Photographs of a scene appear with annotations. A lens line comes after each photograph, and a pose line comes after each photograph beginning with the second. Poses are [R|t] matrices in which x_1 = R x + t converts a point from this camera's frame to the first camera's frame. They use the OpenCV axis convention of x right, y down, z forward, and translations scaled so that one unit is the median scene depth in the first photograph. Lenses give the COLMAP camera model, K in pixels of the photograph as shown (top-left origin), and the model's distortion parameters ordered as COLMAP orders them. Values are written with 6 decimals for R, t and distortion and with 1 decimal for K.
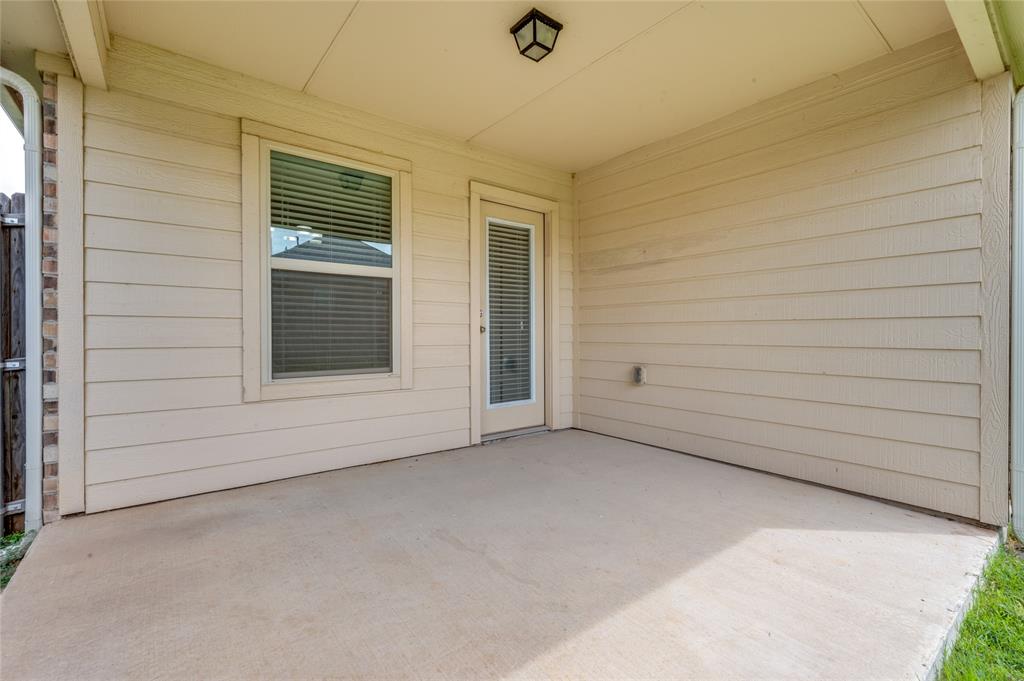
lens RADIAL K [[451.8, 0, 513.6], [0, 451.8, 337.1], [0, 0, 1]] dist [-0.000277, -0.000074]
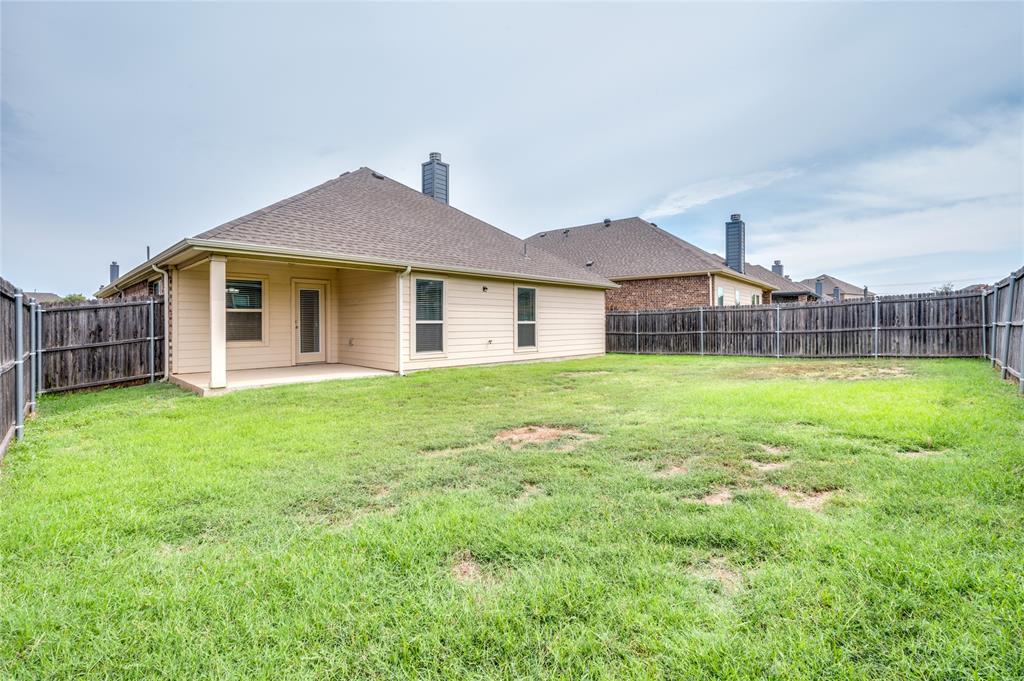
lens RADIAL K [[451.8, 0, 501.6], [0, 451.8, 321.5], [0, 0, 1]] dist [-0.000277, -0.000074]
pose [[0.990480, -0.001107, 0.137651, 1.409543], [0.001531, 0.999994, -0.002971, -0.070850], [-0.137647, 0.003154, 0.990476, -3.483991]]
